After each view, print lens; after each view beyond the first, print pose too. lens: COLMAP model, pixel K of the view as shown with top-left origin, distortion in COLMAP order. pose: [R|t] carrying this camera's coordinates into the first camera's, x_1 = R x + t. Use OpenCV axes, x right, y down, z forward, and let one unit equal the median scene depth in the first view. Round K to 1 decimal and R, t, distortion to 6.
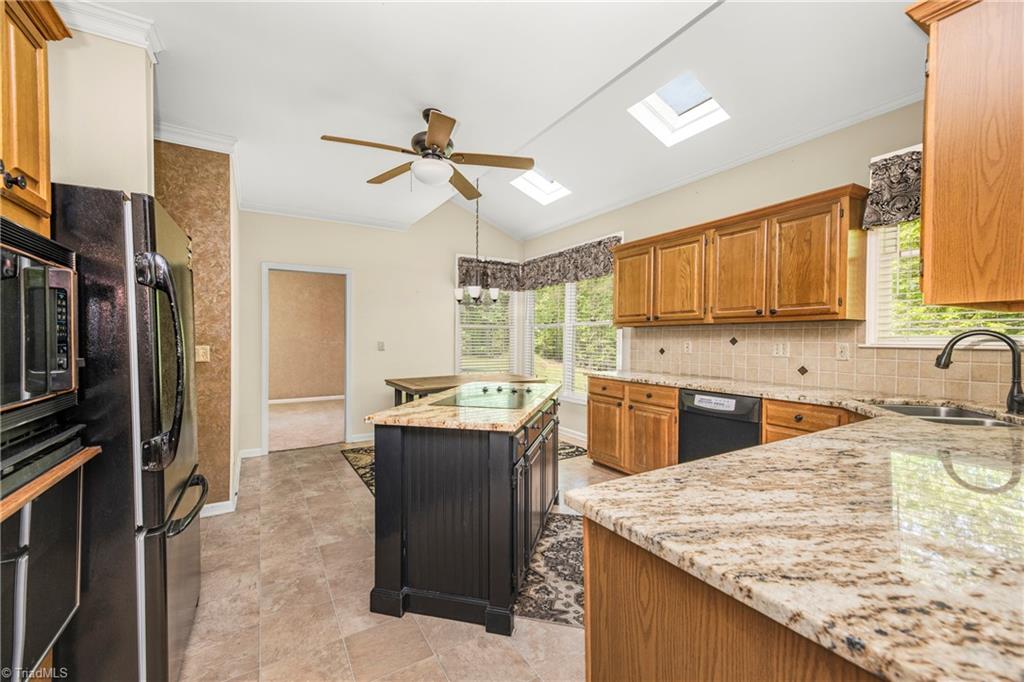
lens RADIAL K [[414.6, 0, 522.2], [0, 414.6, 348.2], [0, 0, 1]] dist [0.009074, -0.000949]
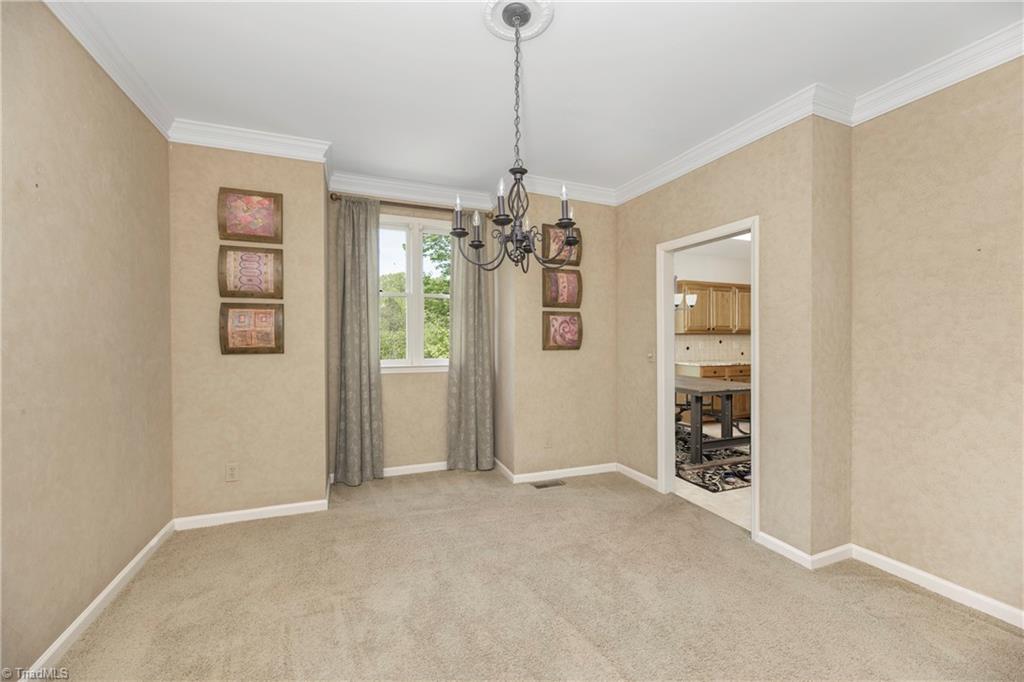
lens RADIAL K [[414.6, 0, 521.9], [0, 414.6, 343.3], [0, 0, 1]] dist [0.009074, -0.000949]
pose [[0.171266, -0.017202, 0.985075, -1.771941], [0.023289, 0.999639, 0.013407, -0.062823], [-0.984950, 0.020645, 0.171605, 1.717943]]
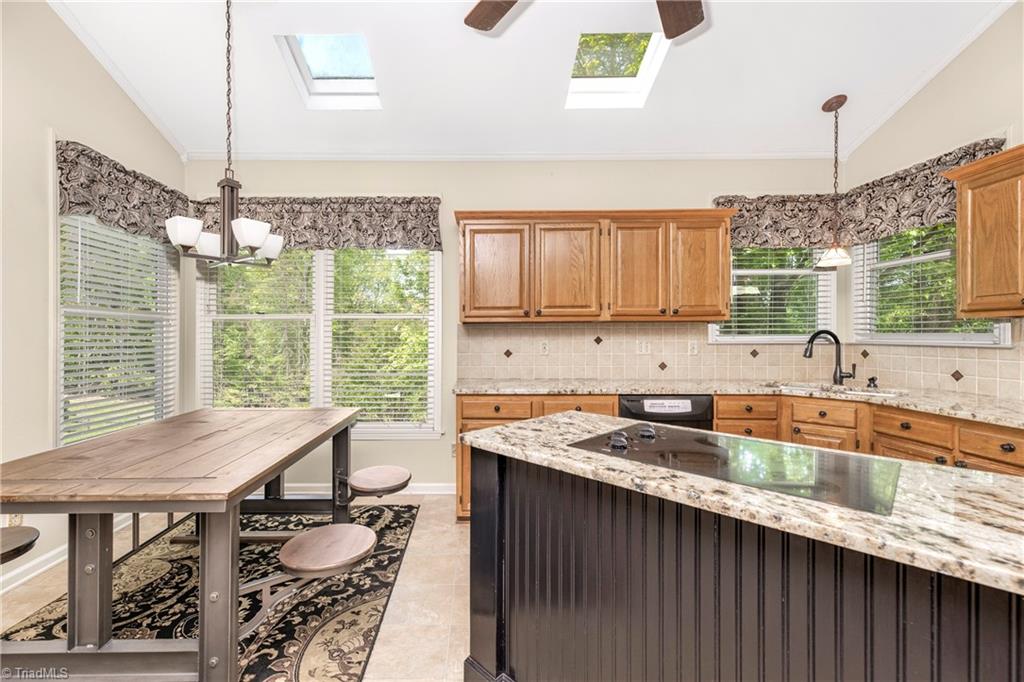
lens RADIAL K [[414.6, 0, 484.1], [0, 414.6, 346.7], [0, 0, 1]] dist [0.009074, -0.000949]
pose [[0.534265, -0.017088, 0.845144, -0.481810], [0.025541, 0.999666, 0.004067, -0.013673], [-0.844931, 0.019413, 0.534522, 0.756567]]
